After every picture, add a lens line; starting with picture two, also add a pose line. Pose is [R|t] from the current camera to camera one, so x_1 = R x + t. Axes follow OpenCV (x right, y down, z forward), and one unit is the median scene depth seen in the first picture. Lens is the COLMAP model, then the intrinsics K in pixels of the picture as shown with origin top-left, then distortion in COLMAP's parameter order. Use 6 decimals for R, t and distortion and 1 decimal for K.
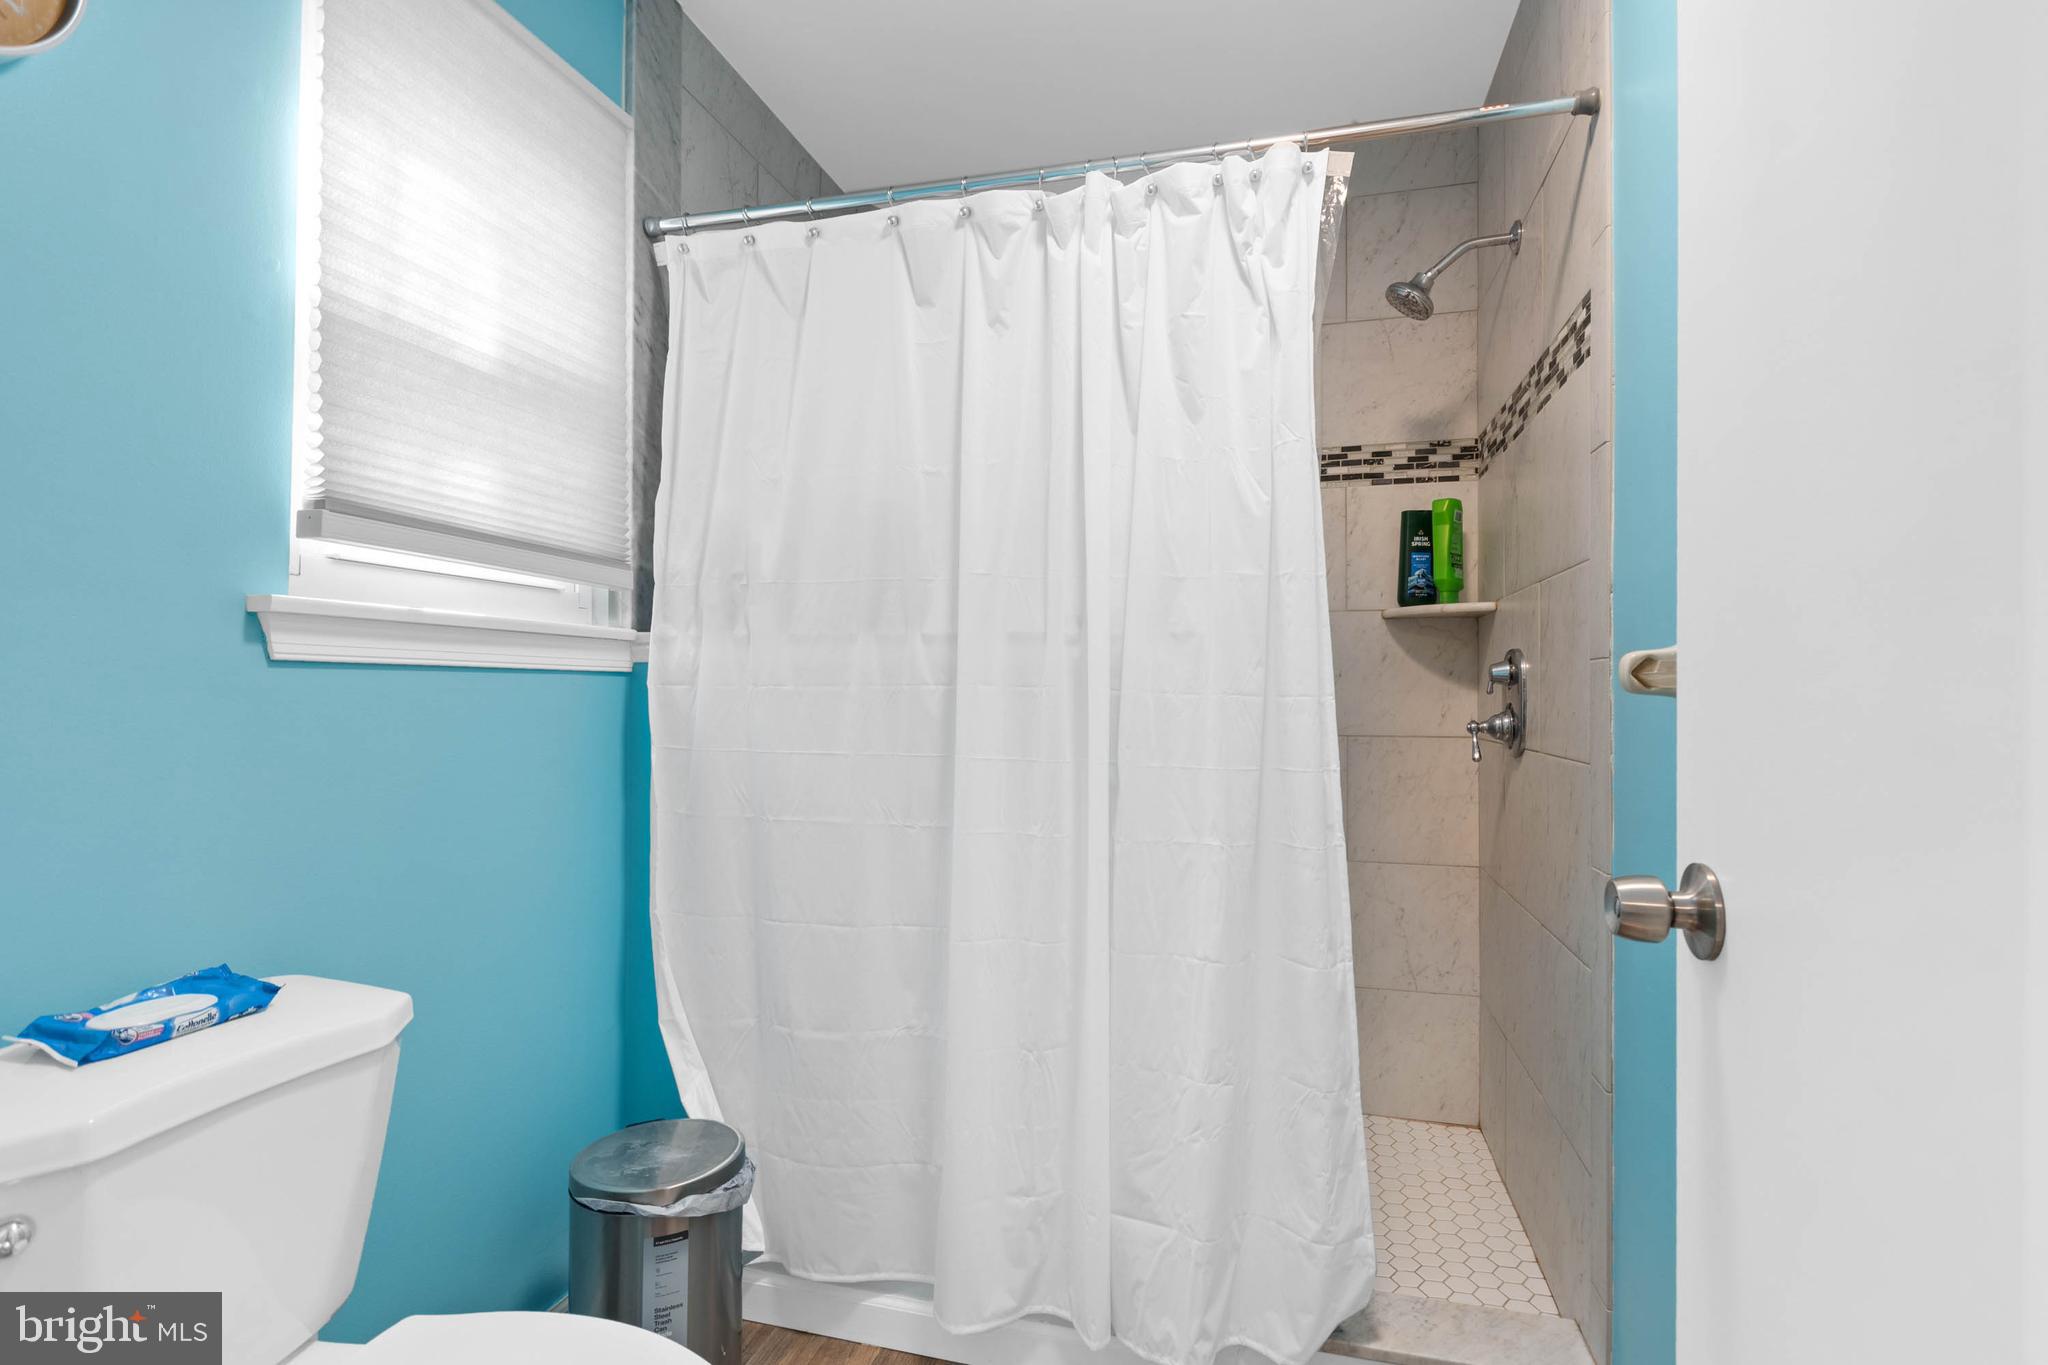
lens RADIAL K [[992.3, 0, 1024.0], [0, 992.3, 682.5], [0, 0, 1]] dist [-0.001003, -0.000021]
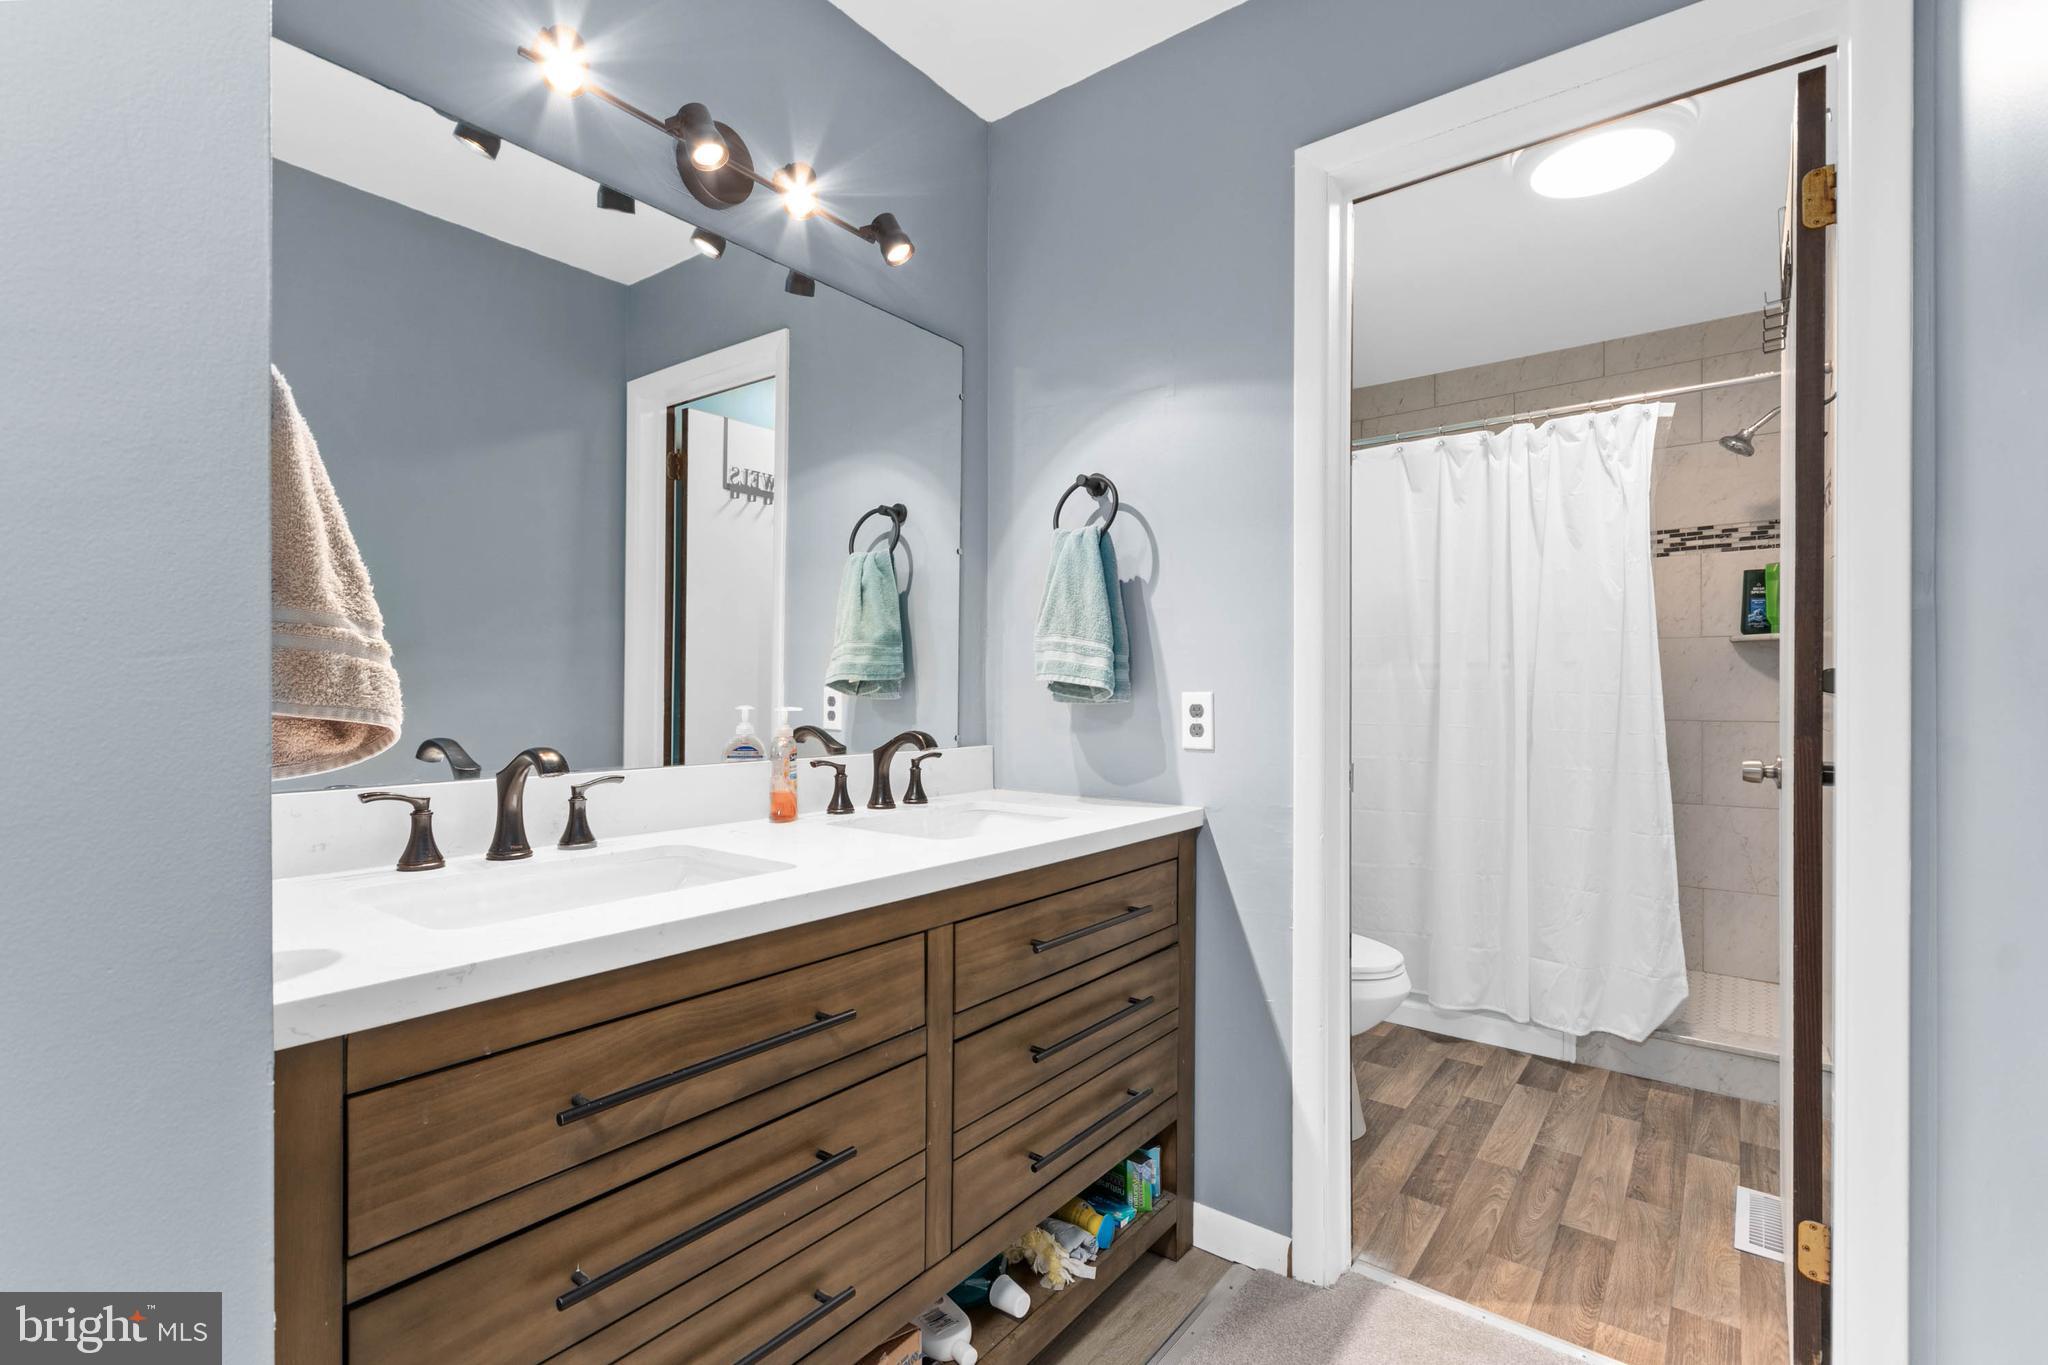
lens RADIAL K [[921.7, 0, 1027.0], [0, 921.7, 688.3], [0, 0, 1]] dist [0.002427, 0.000464]
pose [[0.924658, -0.003616, -0.380781, -0.128394], [0.006463, 0.999960, 0.006198, -0.015793], [0.380744, -0.008192, 0.924644, -1.018095]]
